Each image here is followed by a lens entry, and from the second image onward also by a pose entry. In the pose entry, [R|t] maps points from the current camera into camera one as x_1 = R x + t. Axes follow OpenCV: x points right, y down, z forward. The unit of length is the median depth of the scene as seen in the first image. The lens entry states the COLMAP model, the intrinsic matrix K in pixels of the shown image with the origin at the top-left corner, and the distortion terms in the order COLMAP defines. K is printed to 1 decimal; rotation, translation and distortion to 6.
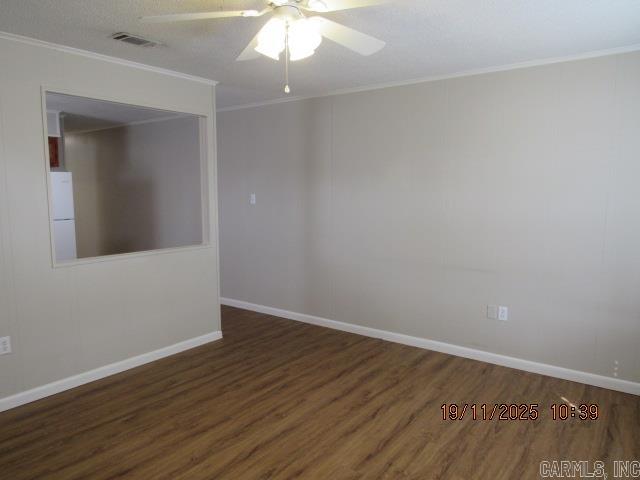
lens RADIAL K [[465.9, 0, 328.4], [0, 465.9, 238.1], [0, 0, 1]] dist [-0.007406, -0.040912]
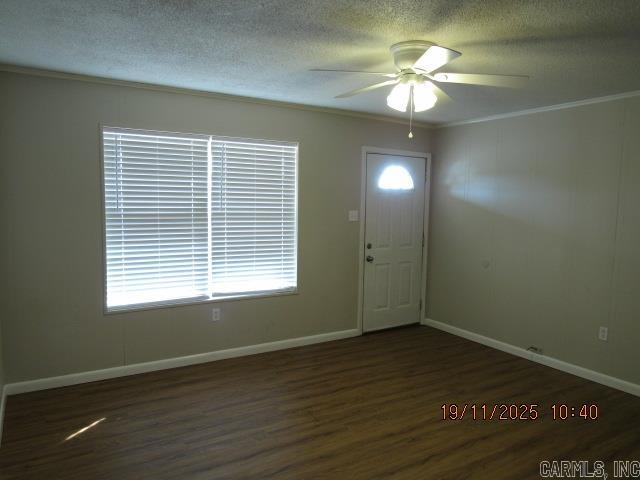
lens RADIAL K [[470.9, 0, 320.0], [0, 470.9, 240.0], [0, 0, 1]] dist [-0.021764, -0.002993]
pose [[-0.920913, -0.051372, 0.386367, -0.267400], [0.023219, 0.982285, 0.185949, -0.193460], [-0.389075, 0.180214, -0.903407, 1.615066]]
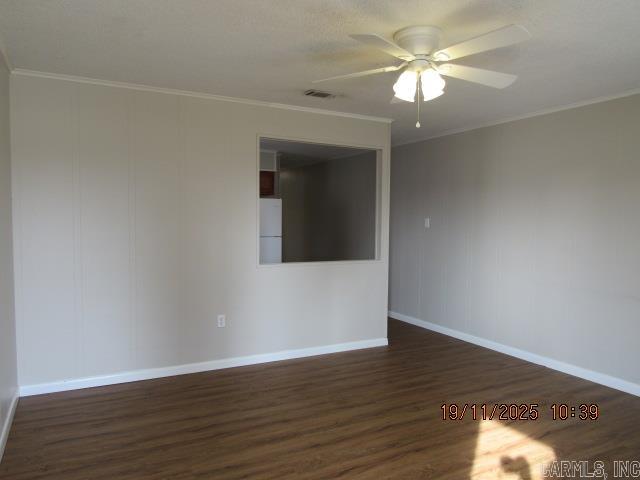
lens RADIAL K [[470.9, 0, 320.0], [0, 470.9, 240.0], [0, 0, 1]] dist [-0.021764, -0.002993]
pose [[0.898462, 0.029873, -0.438034, 0.161437], [-0.058057, 0.997005, -0.051087, 0.044246], [0.435196, 0.071331, 0.897506, -0.146408]]
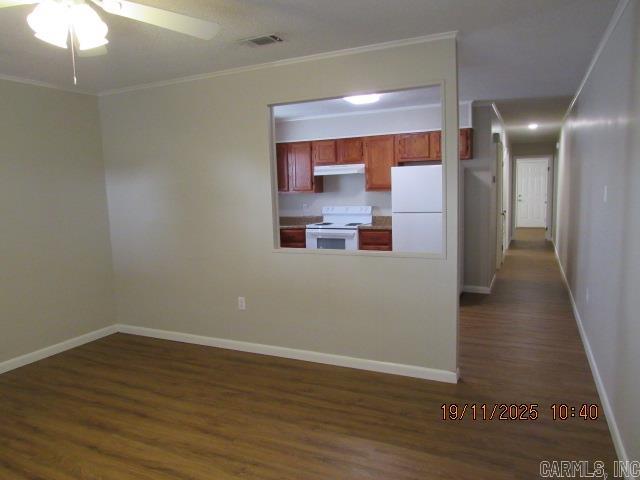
lens RADIAL K [[470.9, 0, 320.0], [0, 470.9, 240.0], [0, 0, 1]] dist [-0.021764, -0.002993]
pose [[0.163189, 0.106816, -0.980795, 0.634360], [-0.074117, 0.992640, 0.095774, -0.095524], [0.983807, 0.057064, 0.169905, 0.931020]]
